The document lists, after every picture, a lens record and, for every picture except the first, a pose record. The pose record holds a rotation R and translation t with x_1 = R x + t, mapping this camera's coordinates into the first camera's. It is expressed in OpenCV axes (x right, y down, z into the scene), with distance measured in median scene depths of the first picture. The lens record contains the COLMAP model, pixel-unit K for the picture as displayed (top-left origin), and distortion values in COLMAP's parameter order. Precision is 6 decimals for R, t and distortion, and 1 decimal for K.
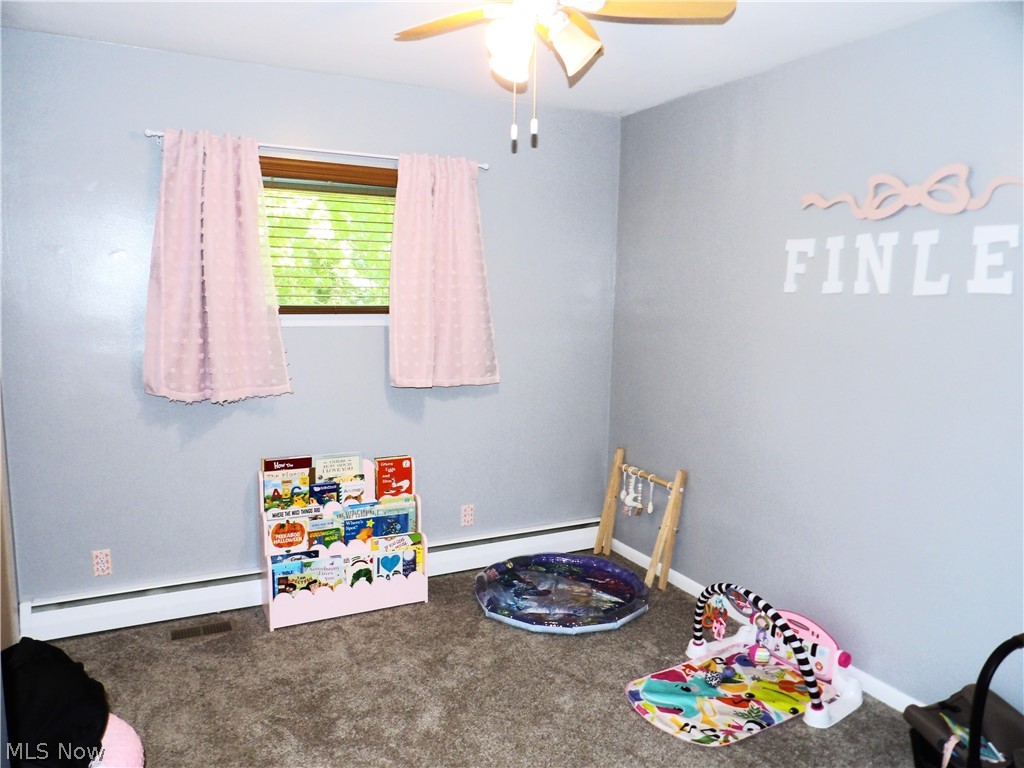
lens RADIAL K [[734.4, 0, 509.2], [0, 734.4, 392.4], [0, 0, 1]] dist [-0.021998, 0.031960]
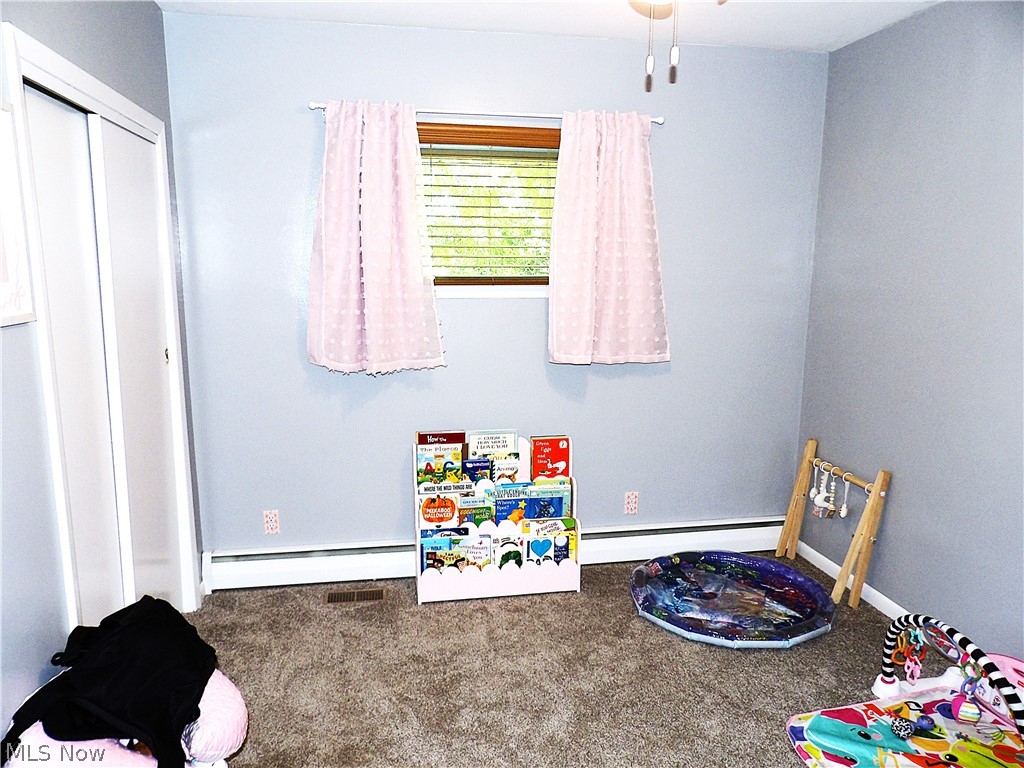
lens RADIAL K [[734.4, 0, 509.2], [0, 734.4, 392.4], [0, 0, 1]] dist [-0.021998, 0.031960]
pose [[0.959425, 0.037355, -0.279478, 0.059665], [-0.027782, 0.998886, 0.038136, -0.004079], [0.280591, -0.028824, 0.959394, 0.082510]]
